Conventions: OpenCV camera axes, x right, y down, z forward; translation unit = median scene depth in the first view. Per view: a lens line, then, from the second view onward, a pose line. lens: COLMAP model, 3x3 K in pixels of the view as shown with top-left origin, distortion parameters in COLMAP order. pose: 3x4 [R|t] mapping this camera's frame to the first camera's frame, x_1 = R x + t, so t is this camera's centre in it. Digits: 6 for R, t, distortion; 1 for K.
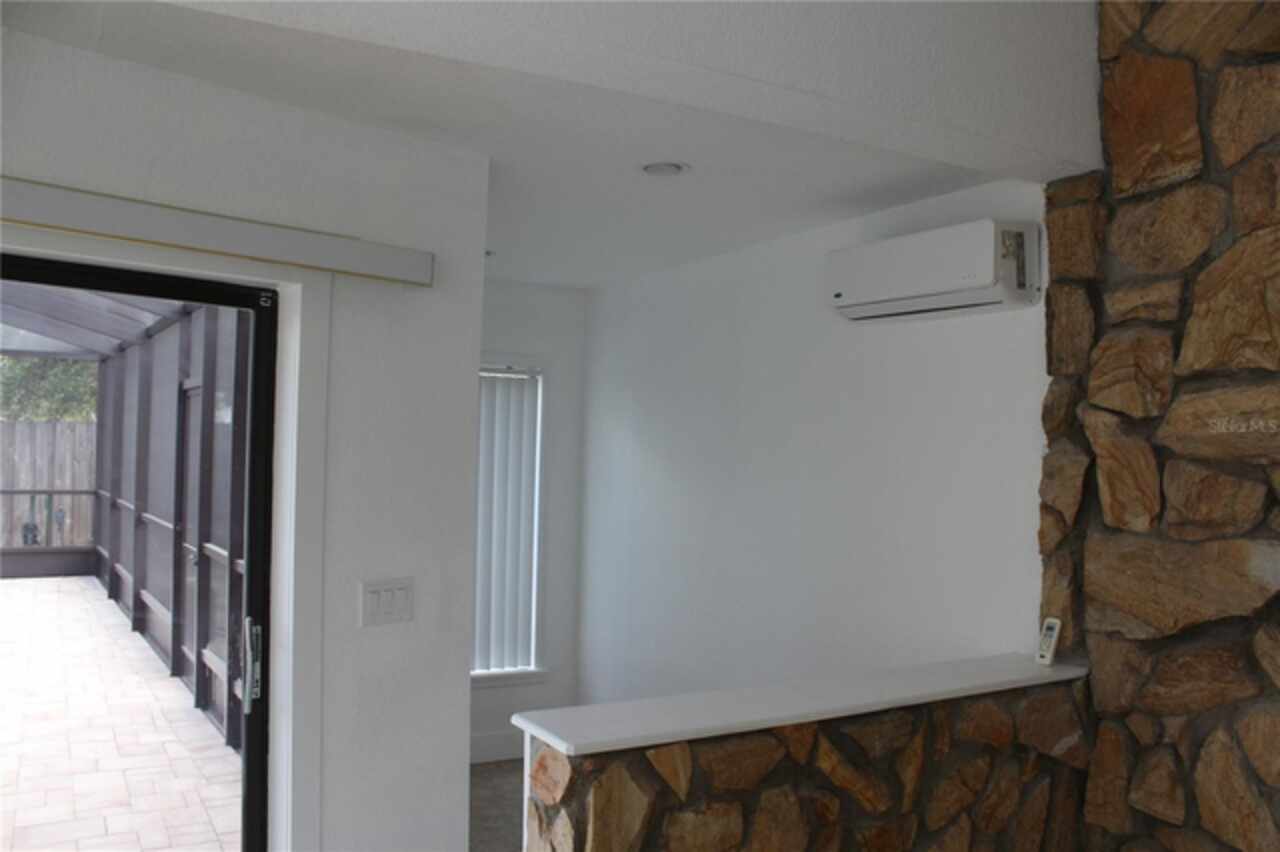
lens RADIAL K [[1068.6, 0, 650.2], [0, 1068.6, 428.2], [0, 0, 1]] dist [-0.149289, 0.120890]
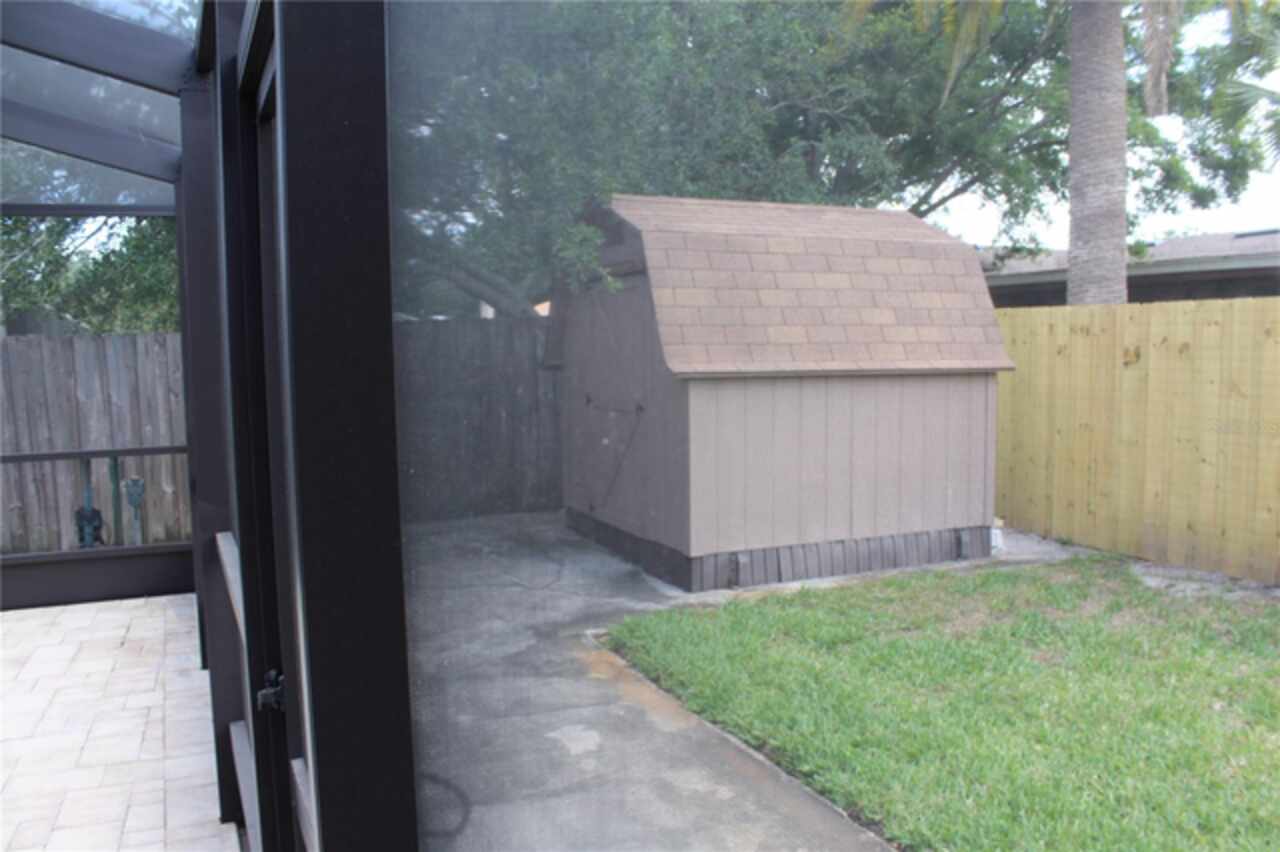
lens RADIAL K [[1068.6, 0, 643.4], [0, 1068.6, 434.1], [0, 0, 1]] dist [-0.149289, 0.120890]
pose [[0.987005, -0.035721, -0.156671, -0.824962], [0.050776, 0.994354, 0.093172, 0.054850], [0.152458, -0.099916, 0.983246, 1.960450]]
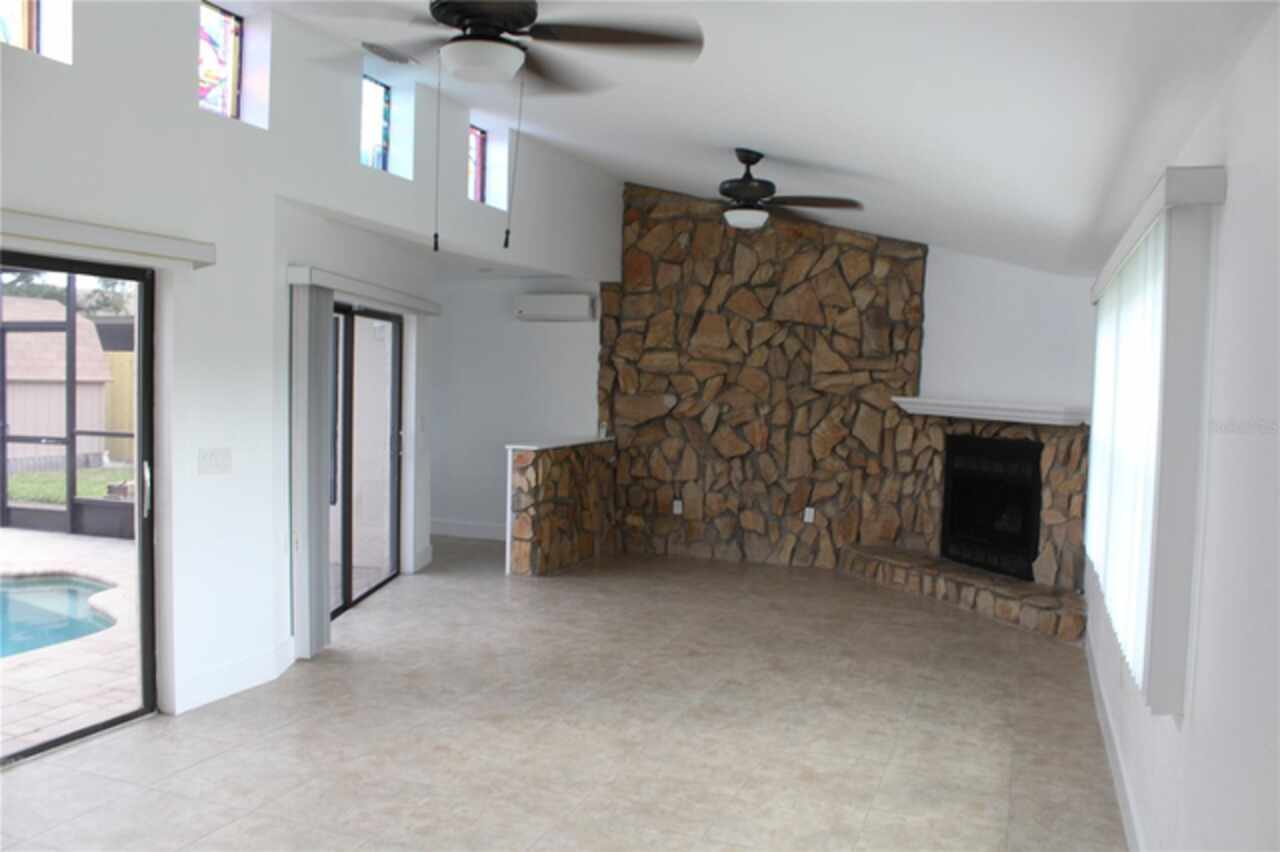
lens RADIAL K [[1068.6, 0, 656.6], [0, 1068.6, 431.9], [0, 0, 1]] dist [-0.149289, 0.120890]
pose [[0.773867, -0.040625, 0.632044, -1.631645], [-0.016331, 0.996329, 0.084035, -0.069056], [-0.633137, -0.075353, 0.770363, -1.695767]]
